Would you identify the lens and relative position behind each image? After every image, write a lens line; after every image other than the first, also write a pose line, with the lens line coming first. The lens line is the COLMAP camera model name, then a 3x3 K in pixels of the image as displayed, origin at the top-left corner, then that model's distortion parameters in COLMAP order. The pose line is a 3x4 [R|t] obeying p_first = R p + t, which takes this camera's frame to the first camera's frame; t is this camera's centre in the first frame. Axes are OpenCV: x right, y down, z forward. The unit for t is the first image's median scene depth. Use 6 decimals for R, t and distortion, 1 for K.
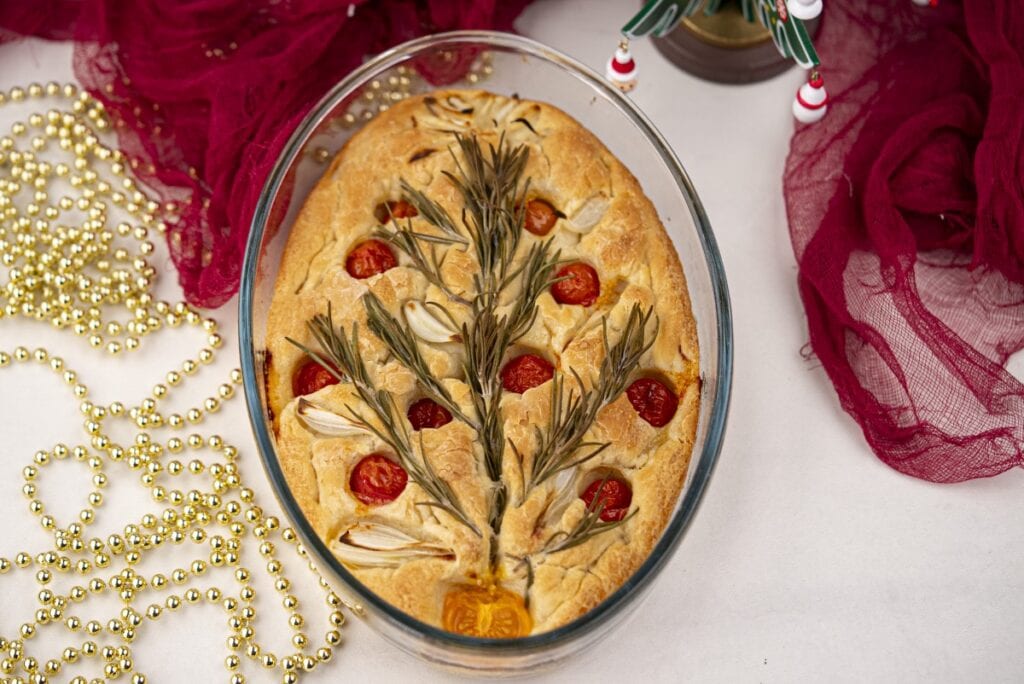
lens RADIAL K [[2886.5, 0, 489.9], [0, 2886.5, 338.8], [0, 0, 1]] dist [-0.098922, -0.705773]
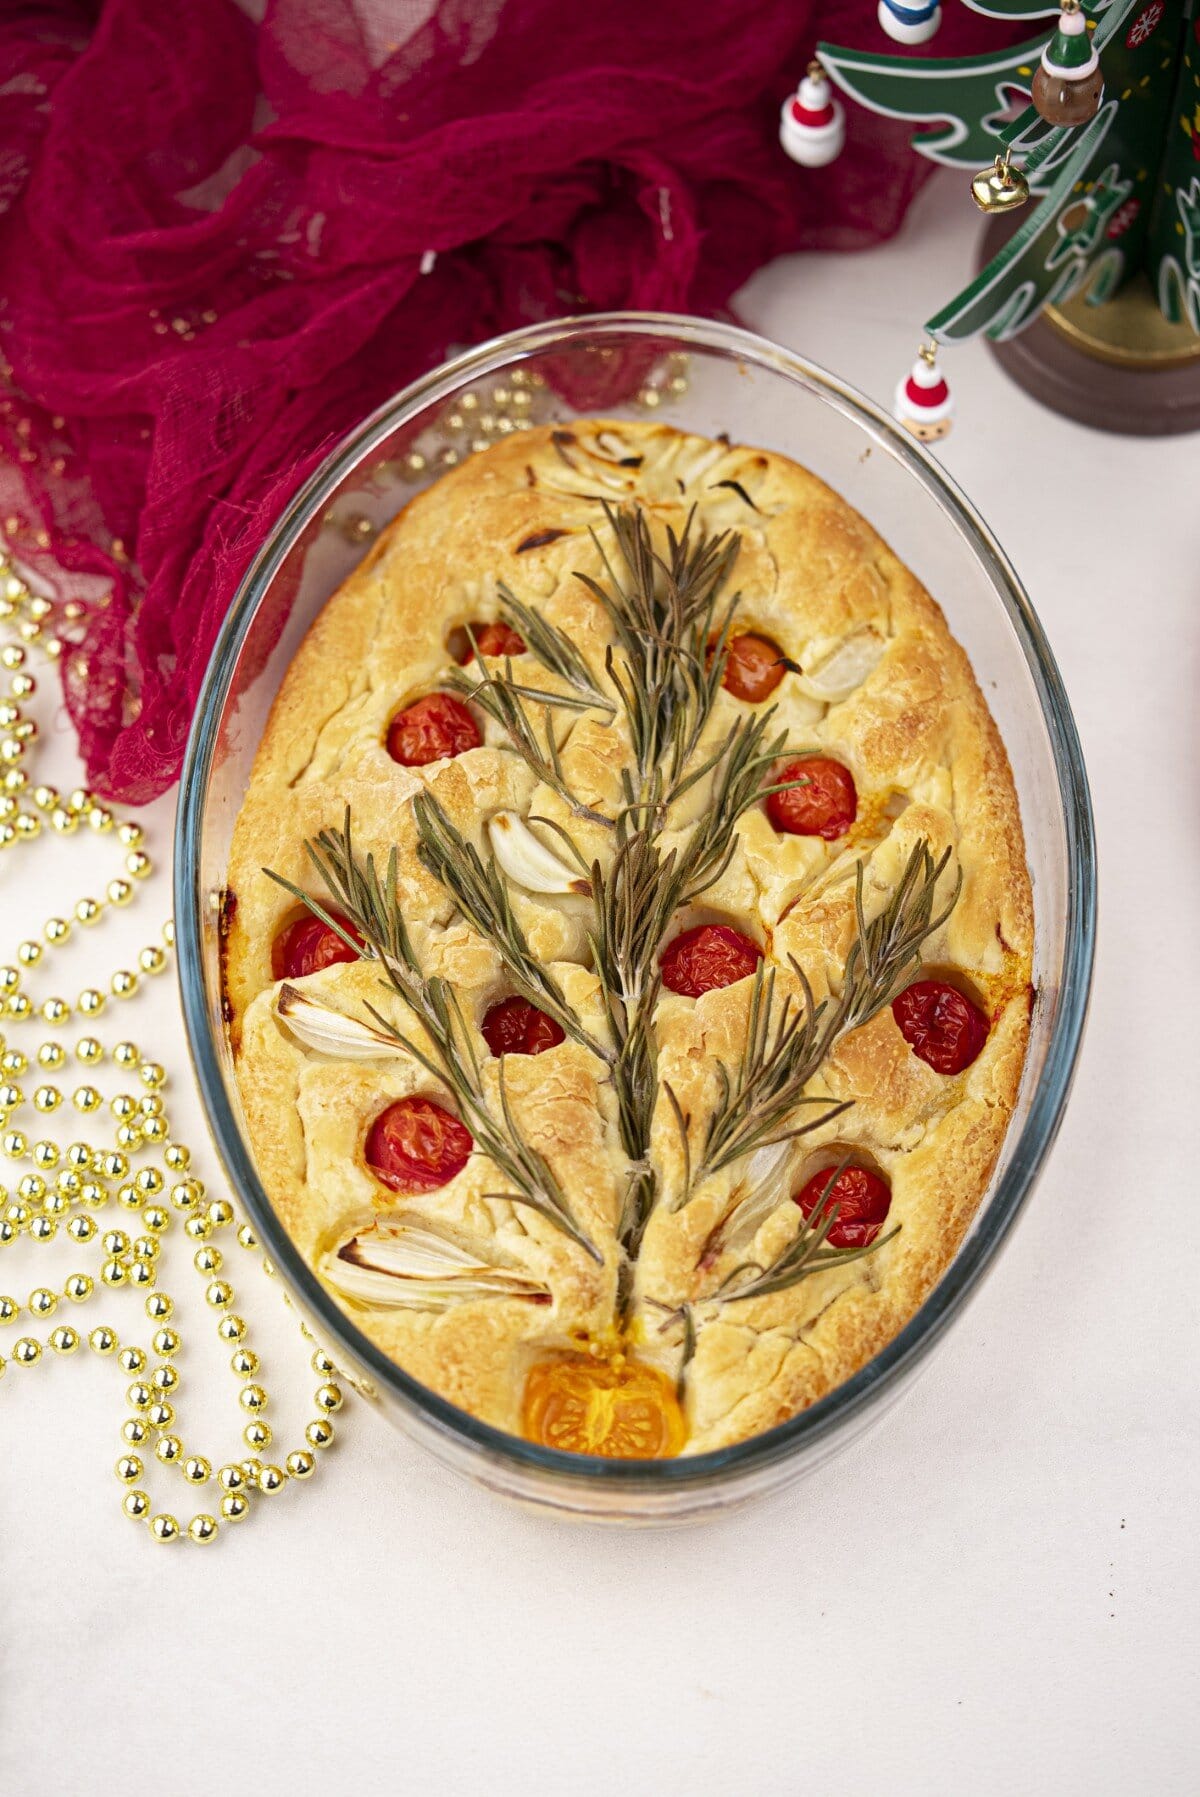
lens RADIAL K [[5065.4, 0, 600.0], [0, 5065.4, 898.5], [0, 0, 1]] dist [-0.098922, -0.705773]
pose [[0.997956, 0.054454, -0.033451, 0.023332], [-0.053840, 0.998369, 0.018996, -0.016106], [0.034431, -0.017156, 0.999260, 0.060667]]
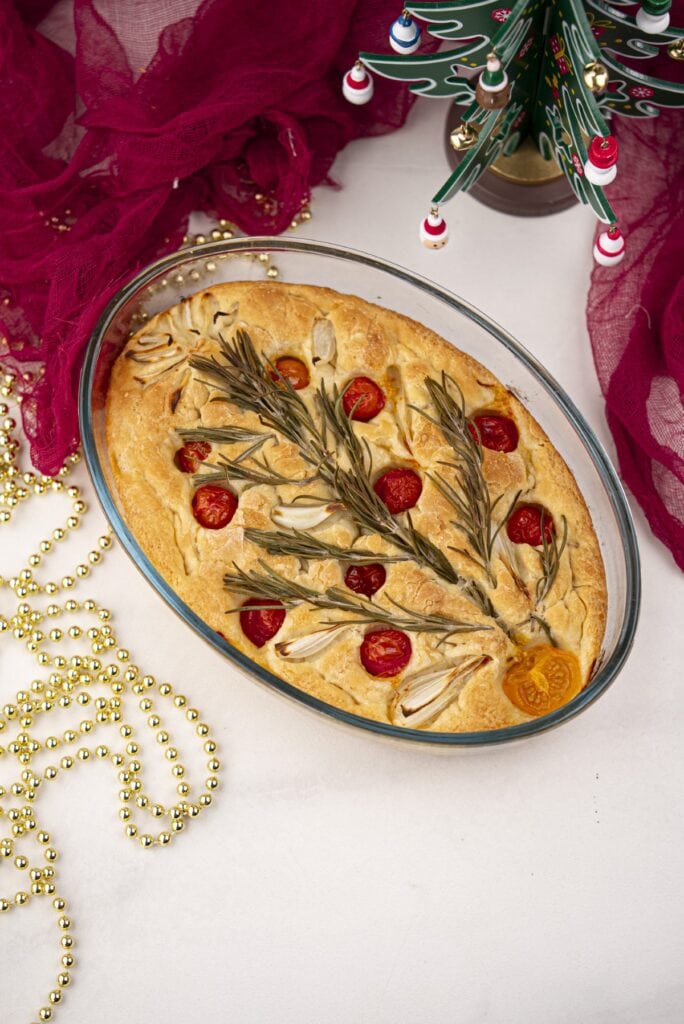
lens RADIAL K [[2886.5, 0, 342.0], [0, 2886.5, 512.0], [0, 0, 1]] dist [-0.098922, -0.705773]
pose [[0.712799, -0.664843, 0.223387, -0.255330], [0.617654, 0.745931, 0.249179, -0.270759], [-0.332296, -0.039639, 0.942342, -0.037982]]
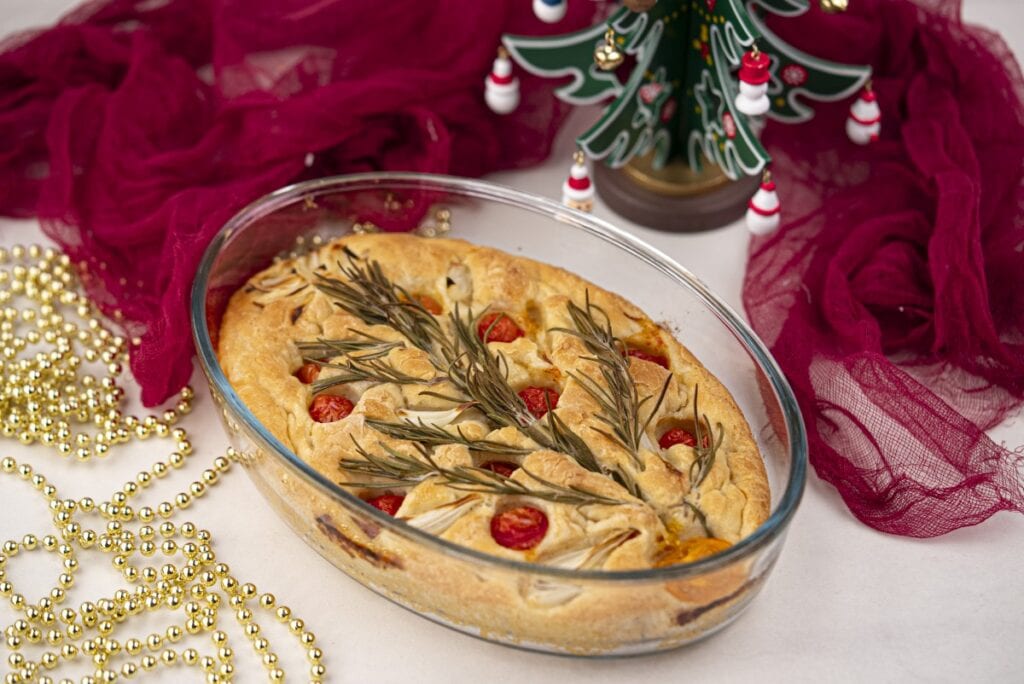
lens RADIAL K [[2886.5, 0, 489.9], [0, 2886.5, 338.8], [0, 0, 1]] dist [-0.098922, -0.705773]
pose [[0.727675, -0.464369, 0.504827, -0.495550], [0.601053, 0.786293, -0.143100, 0.129005], [-0.330491, 0.407558, 0.851277, 0.140539]]
